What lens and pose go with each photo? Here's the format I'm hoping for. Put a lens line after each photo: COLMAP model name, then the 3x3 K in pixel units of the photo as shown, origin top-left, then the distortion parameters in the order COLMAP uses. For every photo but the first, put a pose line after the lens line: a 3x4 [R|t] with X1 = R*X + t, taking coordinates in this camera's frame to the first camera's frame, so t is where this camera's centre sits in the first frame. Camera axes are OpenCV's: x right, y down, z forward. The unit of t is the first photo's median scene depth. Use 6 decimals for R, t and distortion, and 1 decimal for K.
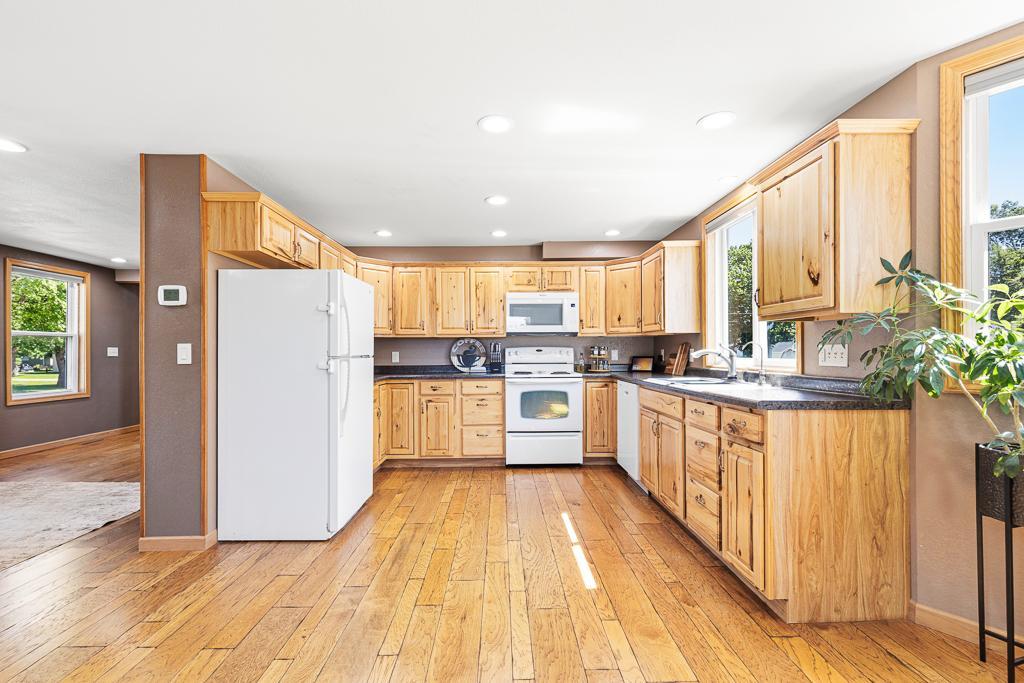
lens RADIAL K [[467.4, 0, 513.3], [0, 467.4, 348.9], [0, 0, 1]] dist [0.010848, -0.002294]
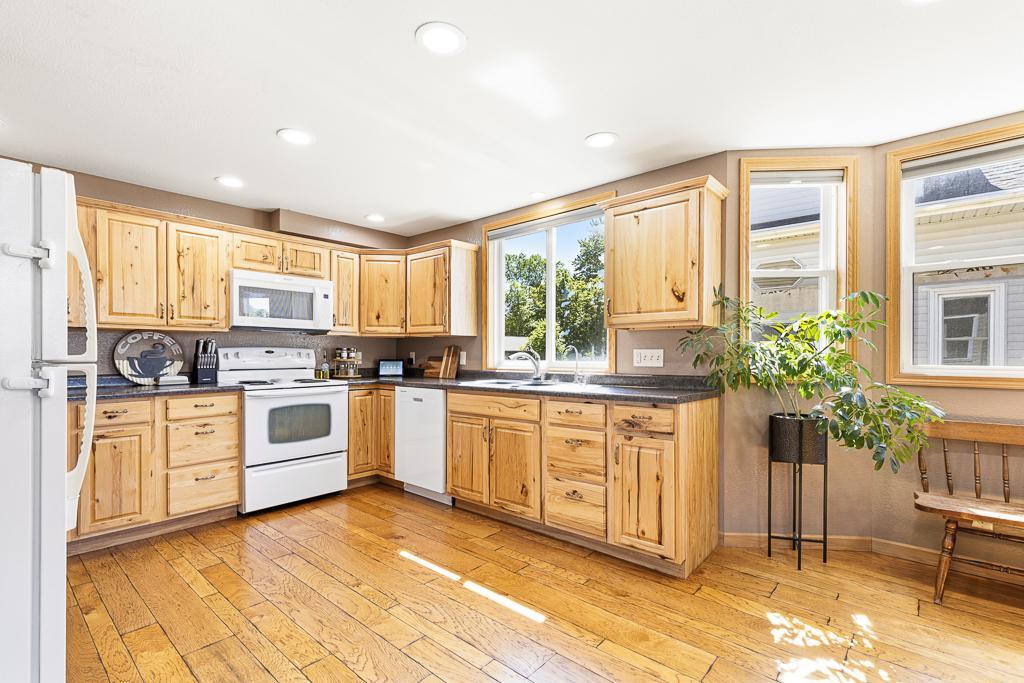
lens RADIAL K [[467.4, 0, 513.6], [0, 467.4, 356.1], [0, 0, 1]] dist [0.010848, -0.002294]
pose [[0.673366, 0.003313, 0.739302, -0.337003], [-0.009153, 0.999951, 0.003856, 0.004953], [-0.739253, -0.009363, 0.673363, 0.286626]]
